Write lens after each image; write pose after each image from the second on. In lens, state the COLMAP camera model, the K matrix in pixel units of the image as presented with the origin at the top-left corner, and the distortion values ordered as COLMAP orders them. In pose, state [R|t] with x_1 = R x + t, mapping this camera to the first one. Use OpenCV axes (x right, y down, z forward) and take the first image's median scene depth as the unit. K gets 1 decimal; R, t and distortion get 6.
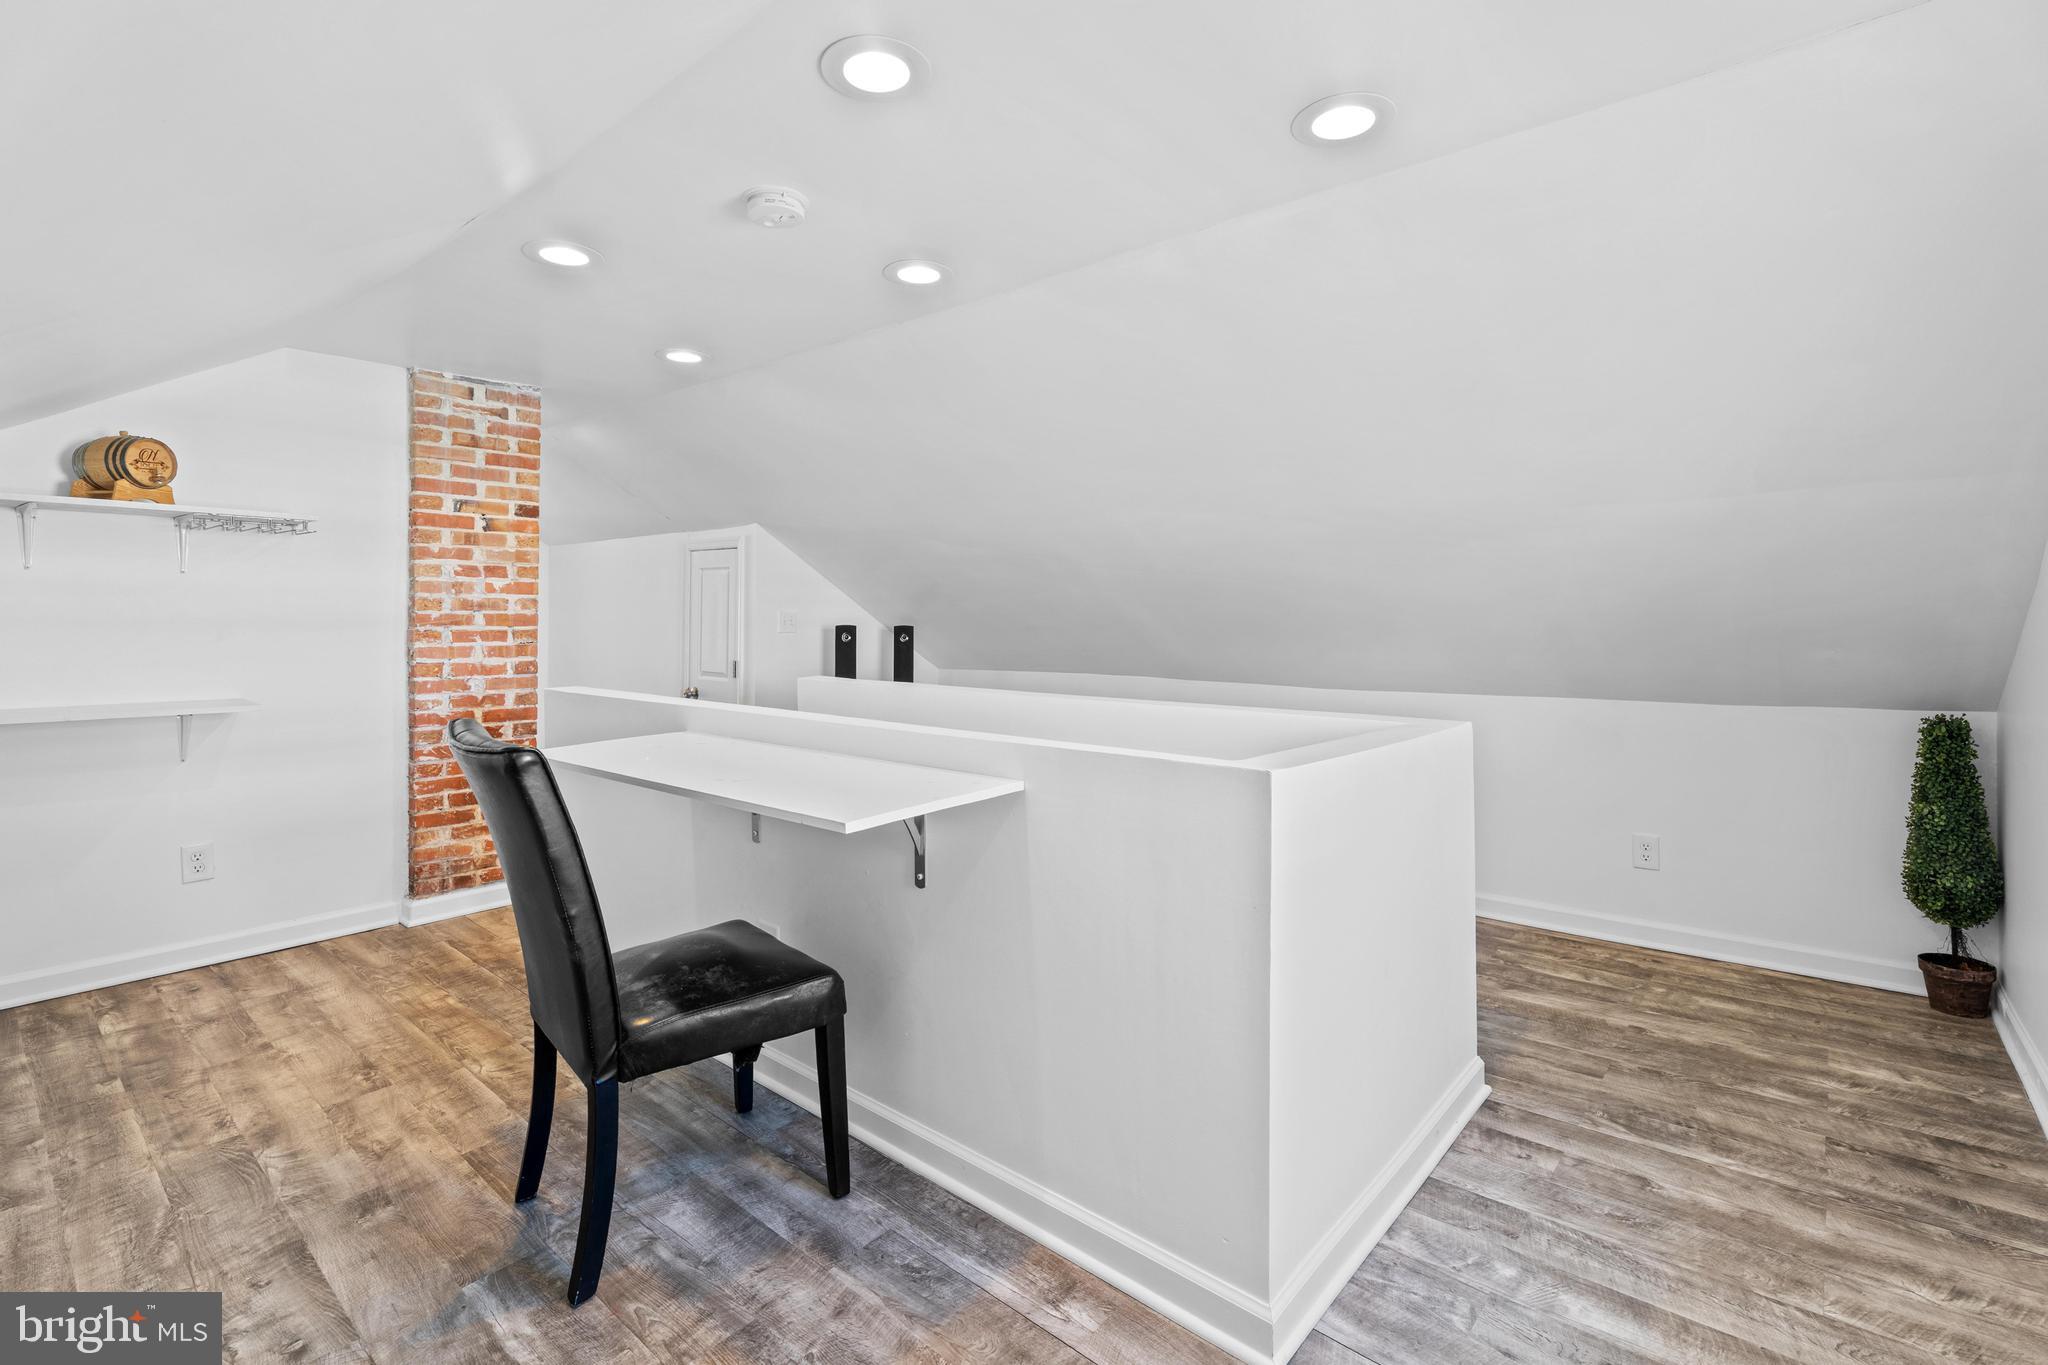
lens RADIAL K [[945.4, 0, 1027.6], [0, 945.4, 610.5], [0, 0, 1]] dist [-0.000387, -0.000237]
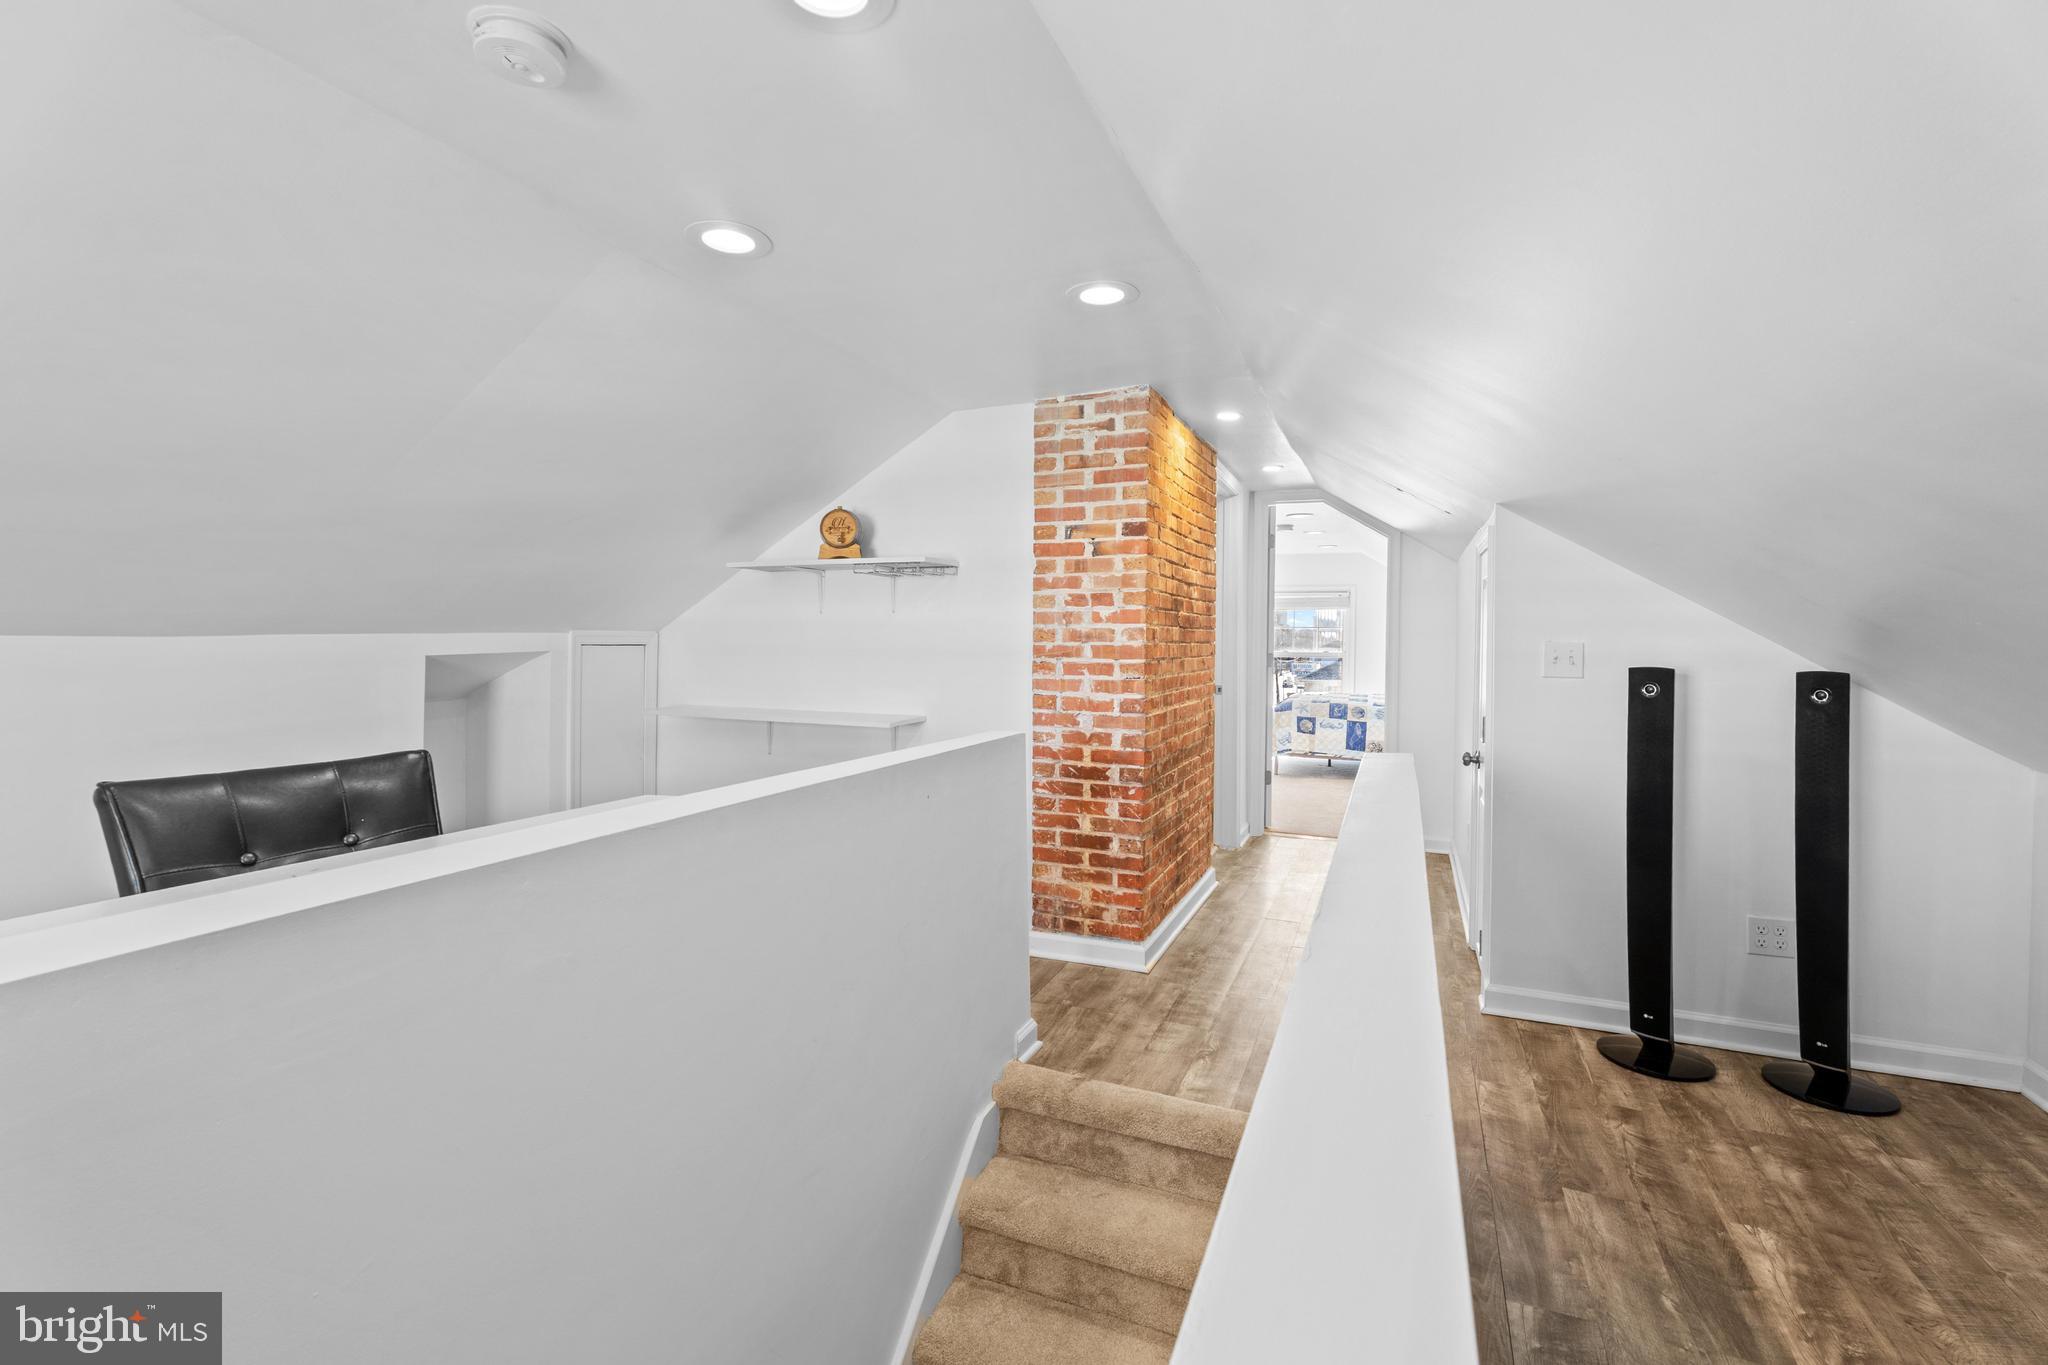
lens RADIAL K [[919.9, 0, 1023.5], [0, 919.9, 644.4], [0, 0, 1]] dist [-0.001304, -0.000304]
pose [[0.304152, 0.002014, -0.952621, 0.270111], [0.002633, 0.999992, 0.002954, -0.000213], [0.952620, -0.003407, 0.304144, 0.669594]]
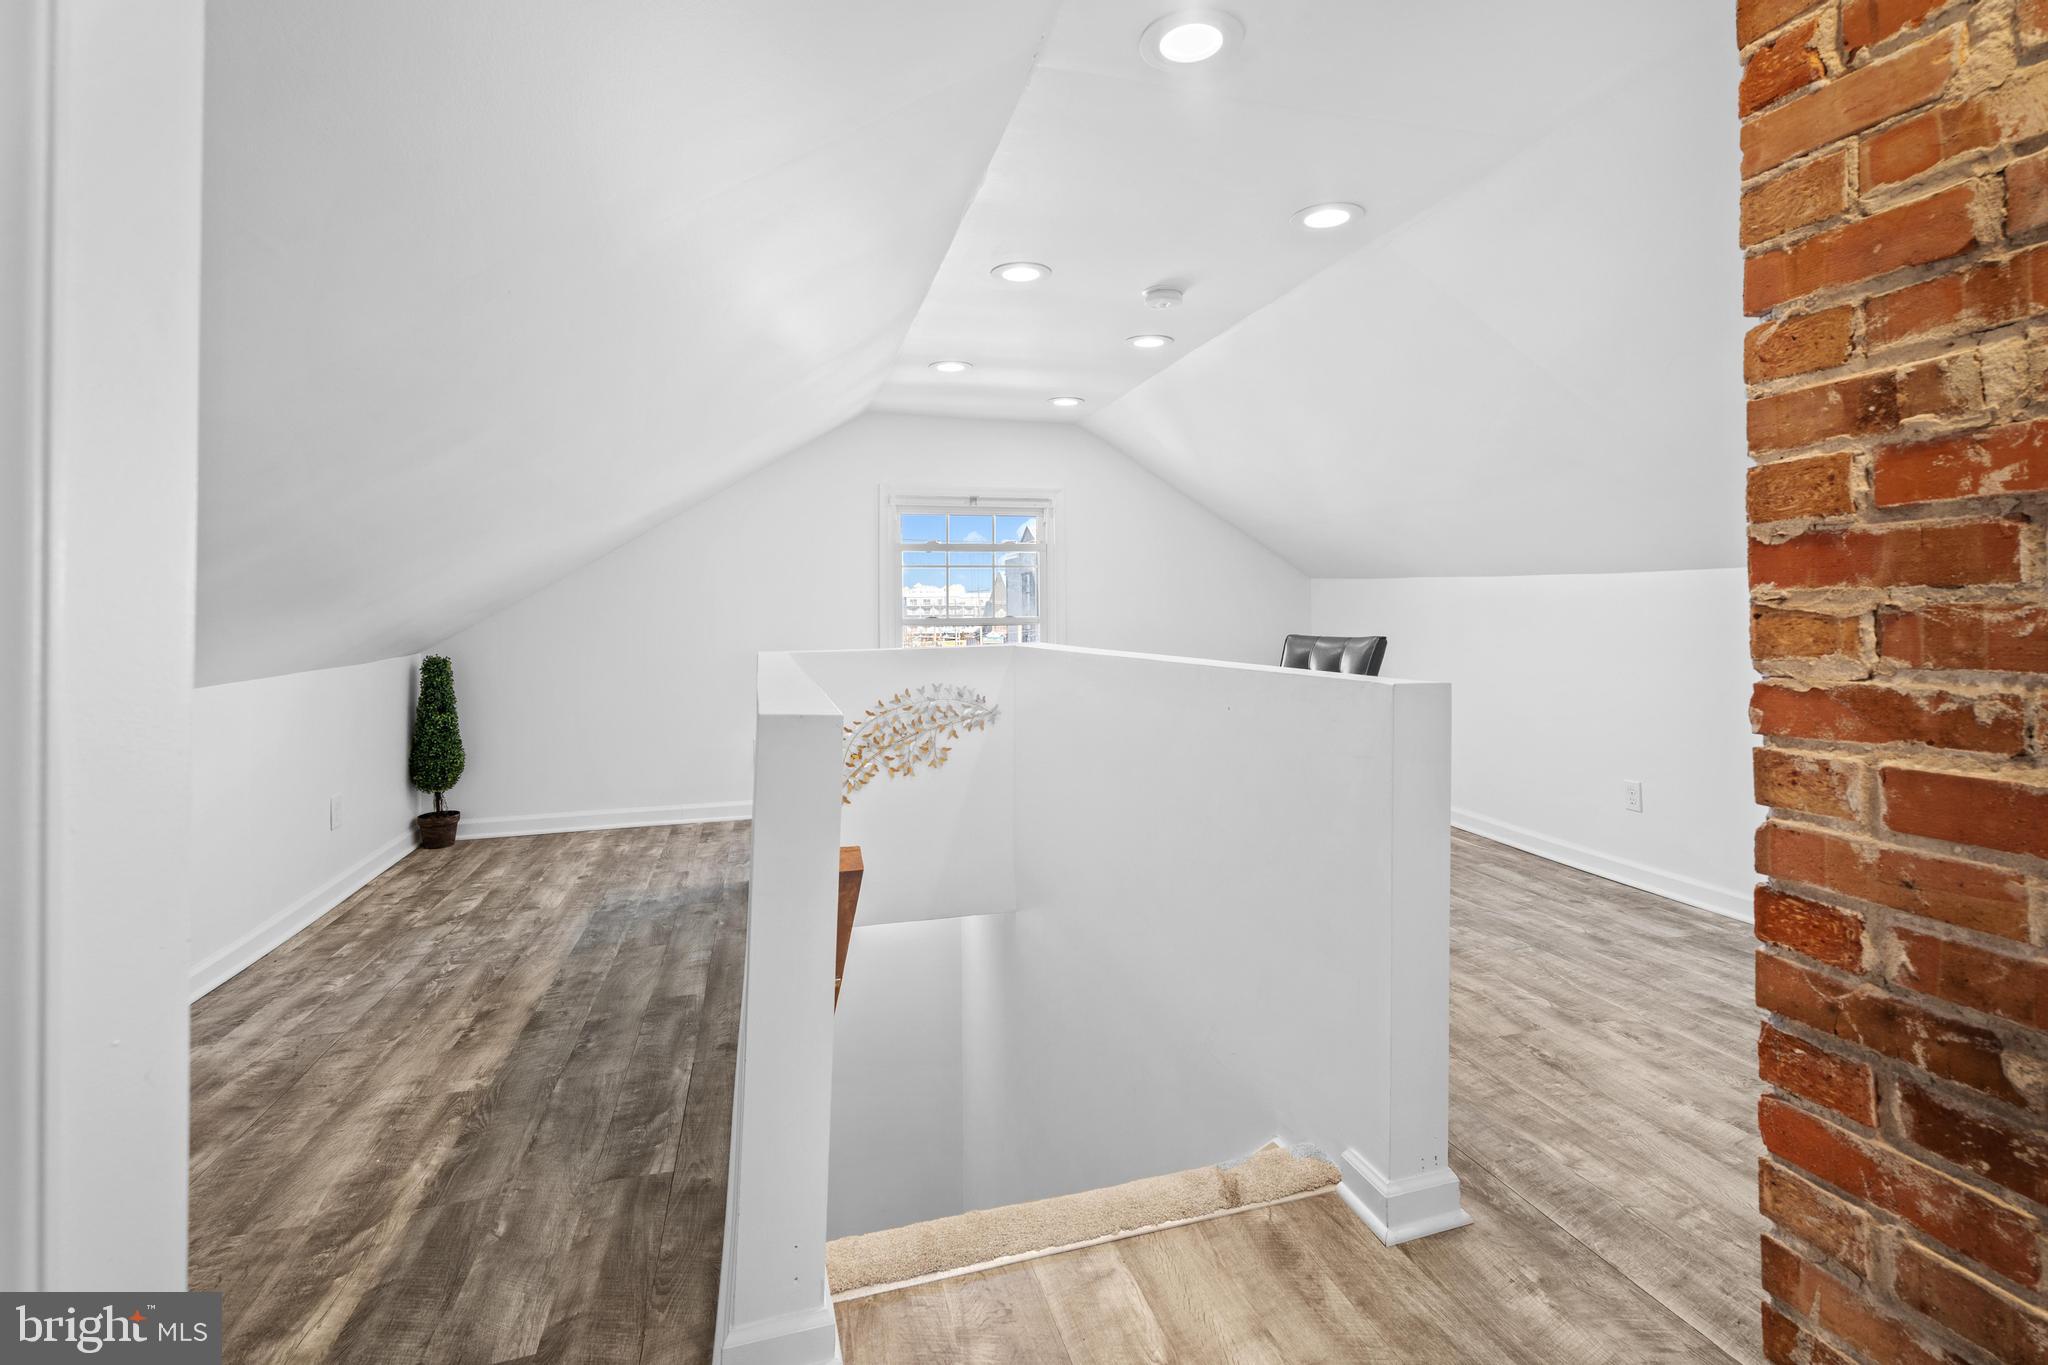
lens RADIAL K [[945.4, 0, 1027.6], [0, 945.4, 610.5], [0, 0, 1]] dist [-0.000387, -0.000237]
pose [[-0.827896, 0.004753, 0.560861, -0.526787], [0.000129, 0.999966, -0.008284, 0.041094], [-0.560881, -0.006786, -0.827869, 1.346494]]
